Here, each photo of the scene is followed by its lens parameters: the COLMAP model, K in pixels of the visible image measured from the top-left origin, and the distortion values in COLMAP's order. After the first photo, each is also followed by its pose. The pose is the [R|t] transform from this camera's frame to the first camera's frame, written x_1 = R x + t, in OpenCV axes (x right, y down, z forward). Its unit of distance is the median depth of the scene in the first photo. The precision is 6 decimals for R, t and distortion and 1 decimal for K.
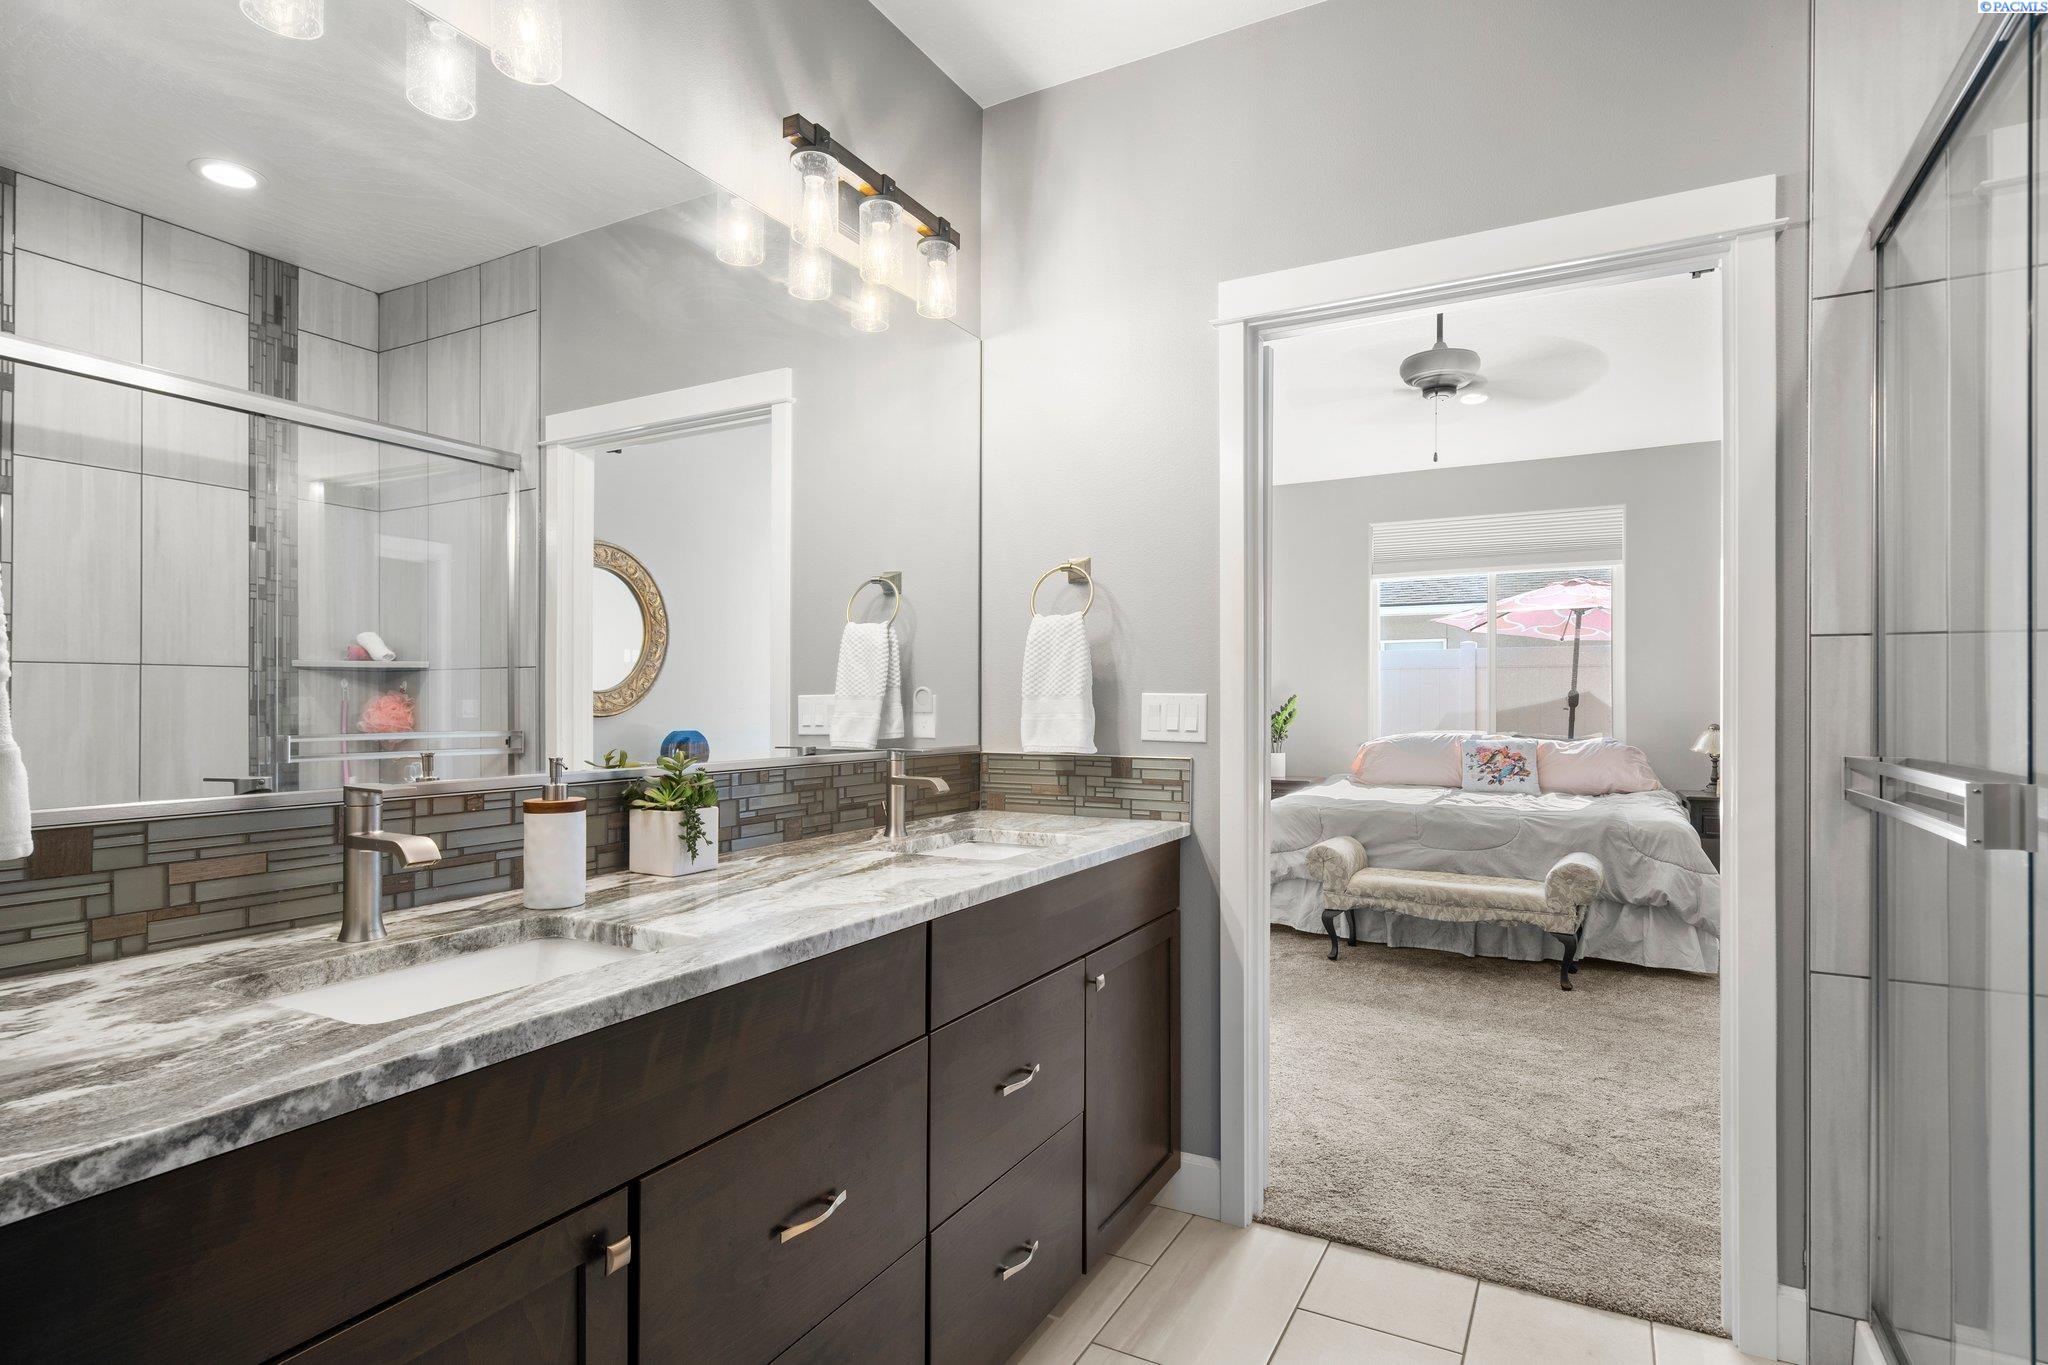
lens RADIAL K [[1081.5, 0, 1025.4], [0, 1081.5, 693.2], [0, 0, 1]] dist [0.002247, 0.005250]
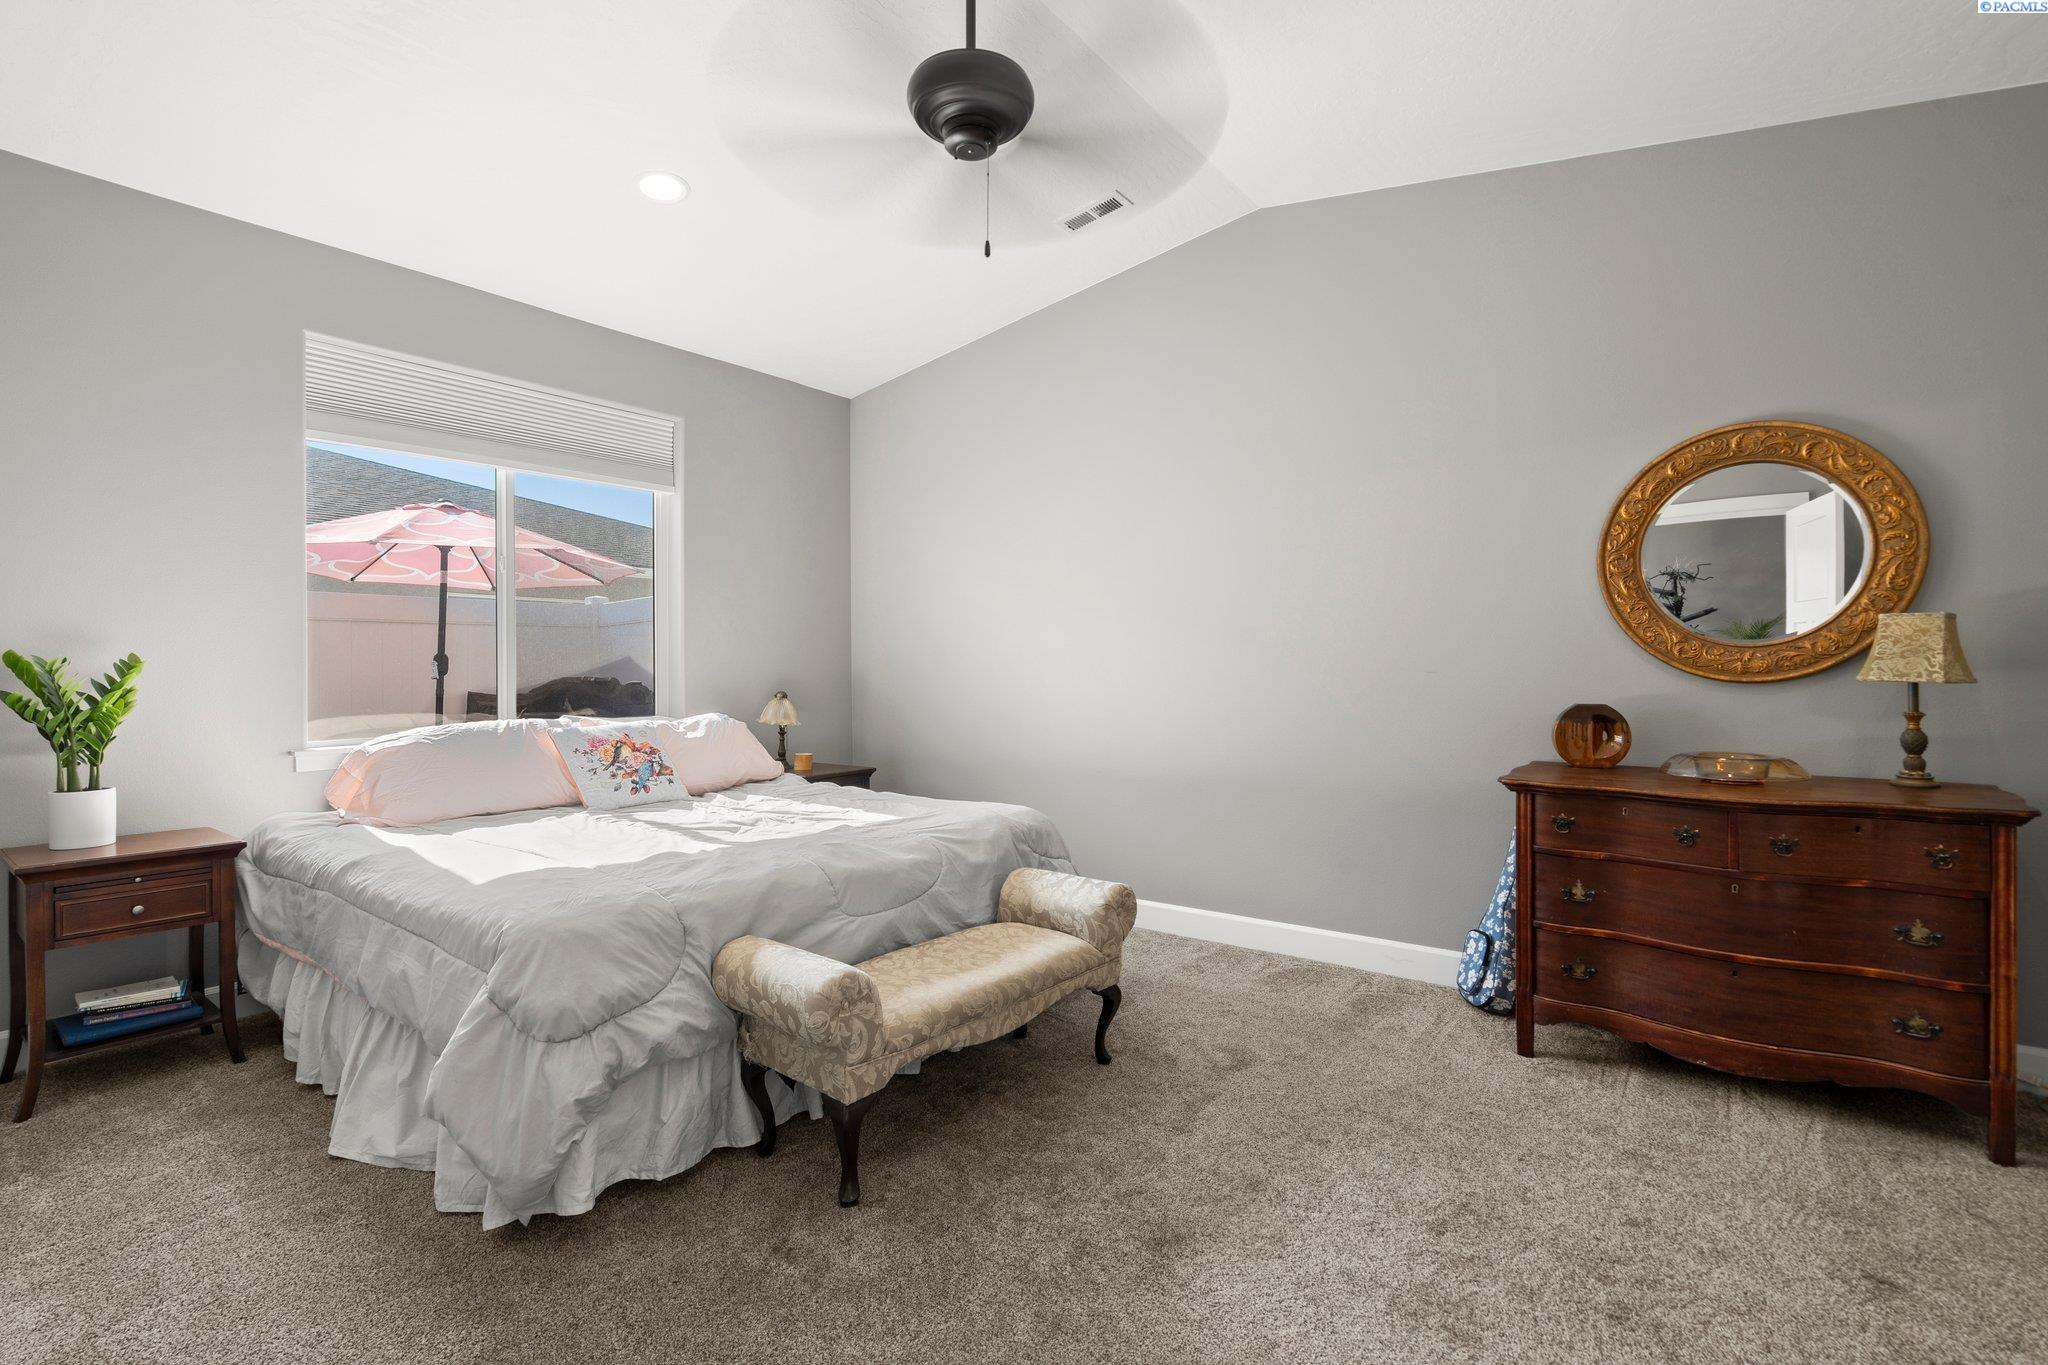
lens RADIAL K [[954.3, 0, 1010.4], [0, 954.3, 671.8], [0, 0, 1]] dist [-0.011607, 0.004187]
pose [[0.164670, -0.011887, 0.986277, -0.094285], [0.002071, 0.999929, 0.011706, 0.004762], [-0.986346, 0.000115, 0.164683, 0.681617]]
